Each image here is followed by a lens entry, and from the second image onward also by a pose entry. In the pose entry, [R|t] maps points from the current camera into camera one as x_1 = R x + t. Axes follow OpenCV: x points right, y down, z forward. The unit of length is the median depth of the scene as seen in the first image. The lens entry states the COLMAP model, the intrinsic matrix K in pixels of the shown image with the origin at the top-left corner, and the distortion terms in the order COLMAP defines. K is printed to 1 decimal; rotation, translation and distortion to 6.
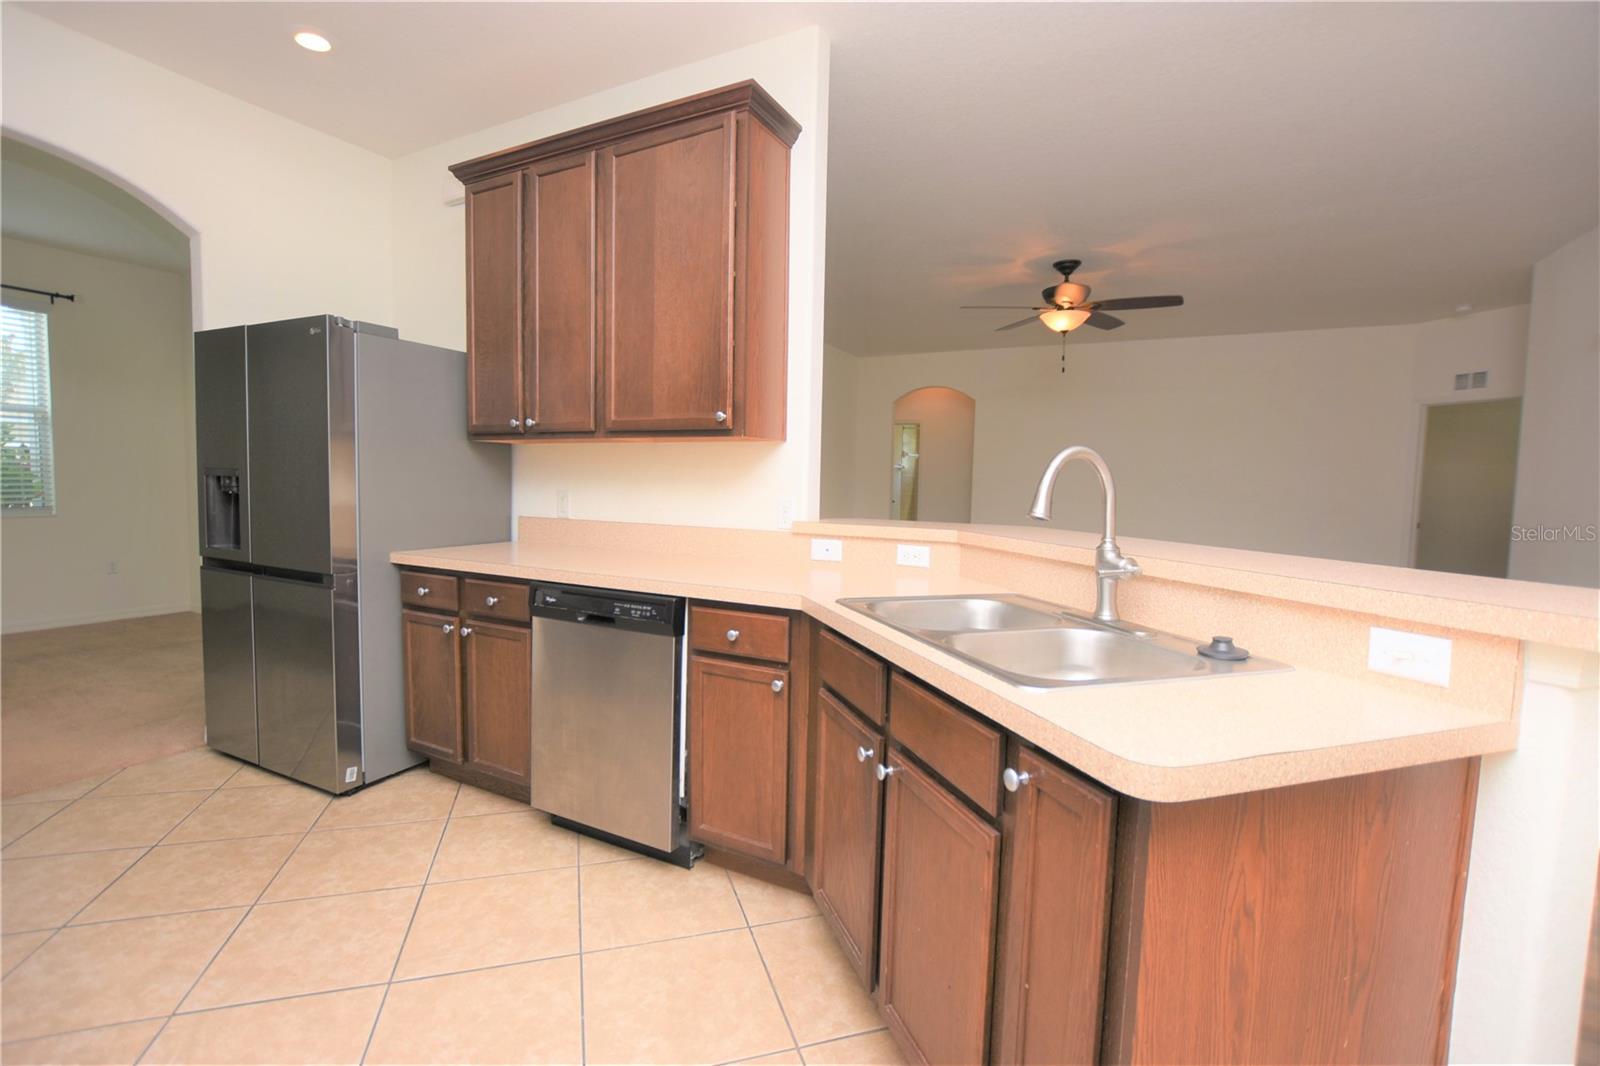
lens RADIAL K [[714.1, 0, 793.1], [0, 714.1, 531.5], [0, 0, 1]] dist [-0.036677, 0.008869]
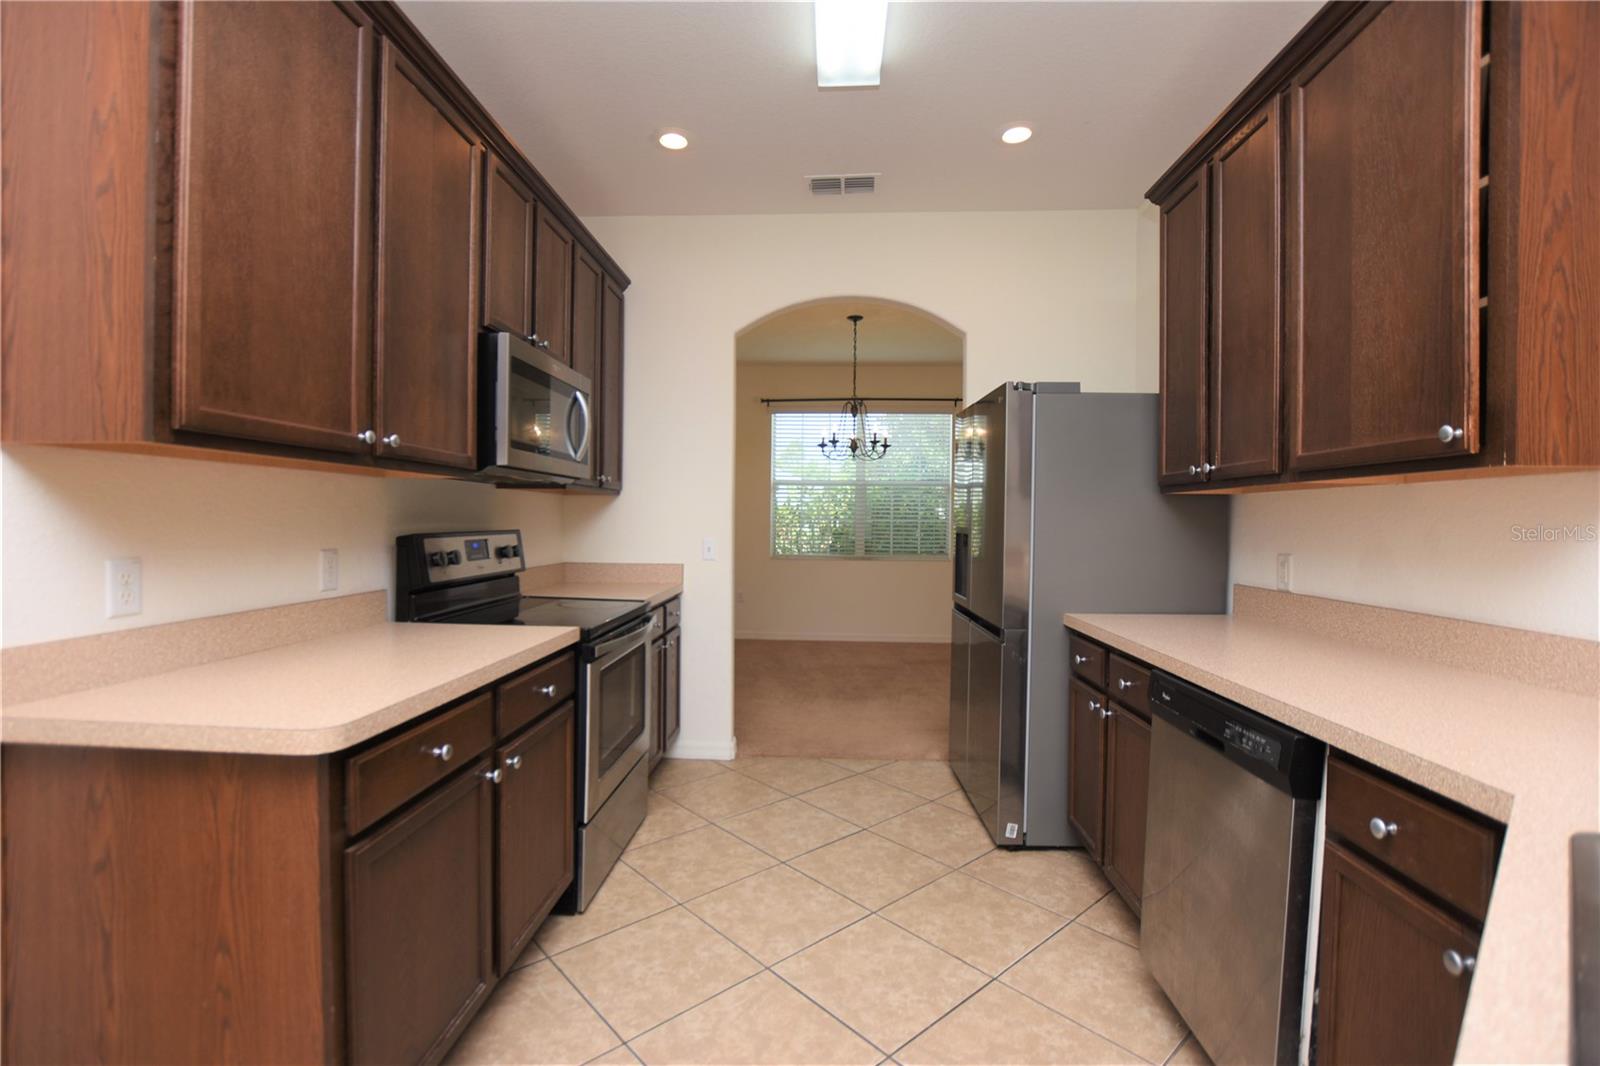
lens RADIAL K [[714.1, 0, 793.1], [0, 714.1, 531.5], [0, 0, 1]] dist [-0.036677, 0.008869]
pose [[0.412688, -0.002466, -0.910869, 0.173856], [-0.064280, 0.997424, -0.031823, -0.030160], [0.908602, 0.071683, 0.411467, 0.281121]]
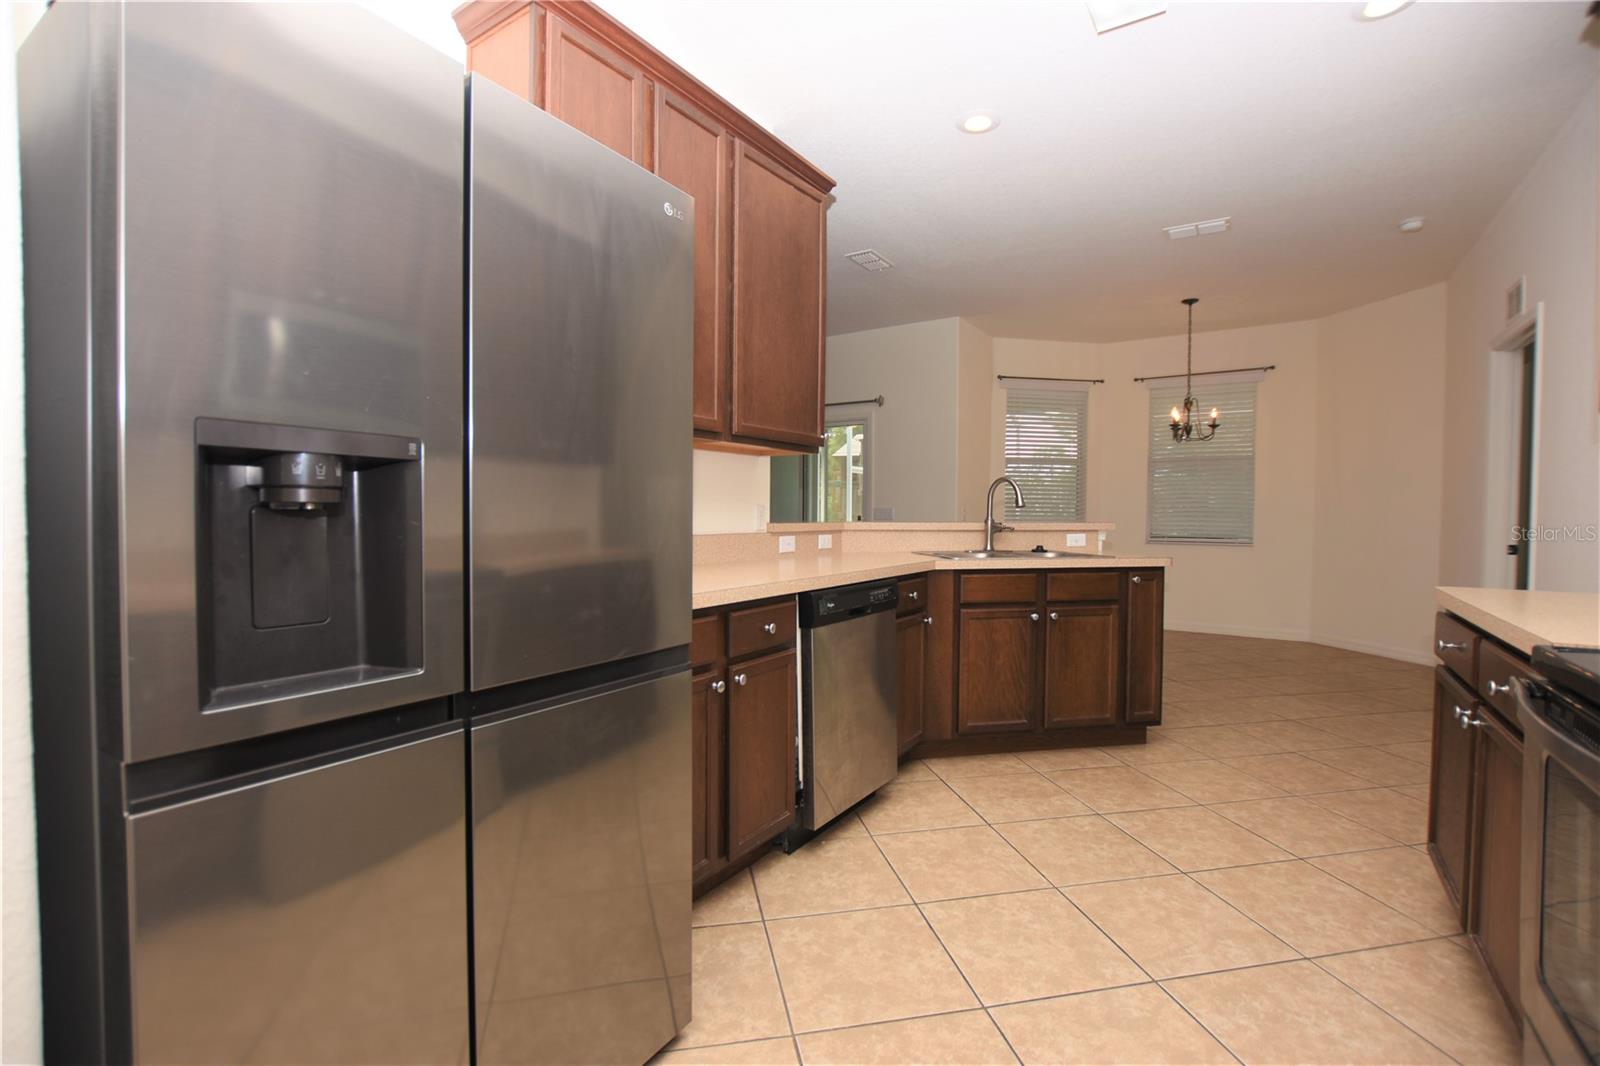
lens RADIAL K [[714.1, 0, 793.1], [0, 714.1, 531.5], [0, 0, 1]] dist [-0.036677, 0.008869]
pose [[0.111450, -0.050168, 0.992503, -1.232805], [0.066923, 0.996837, 0.042872, -0.051231], [-0.991514, 0.061643, 0.114454, 0.851943]]
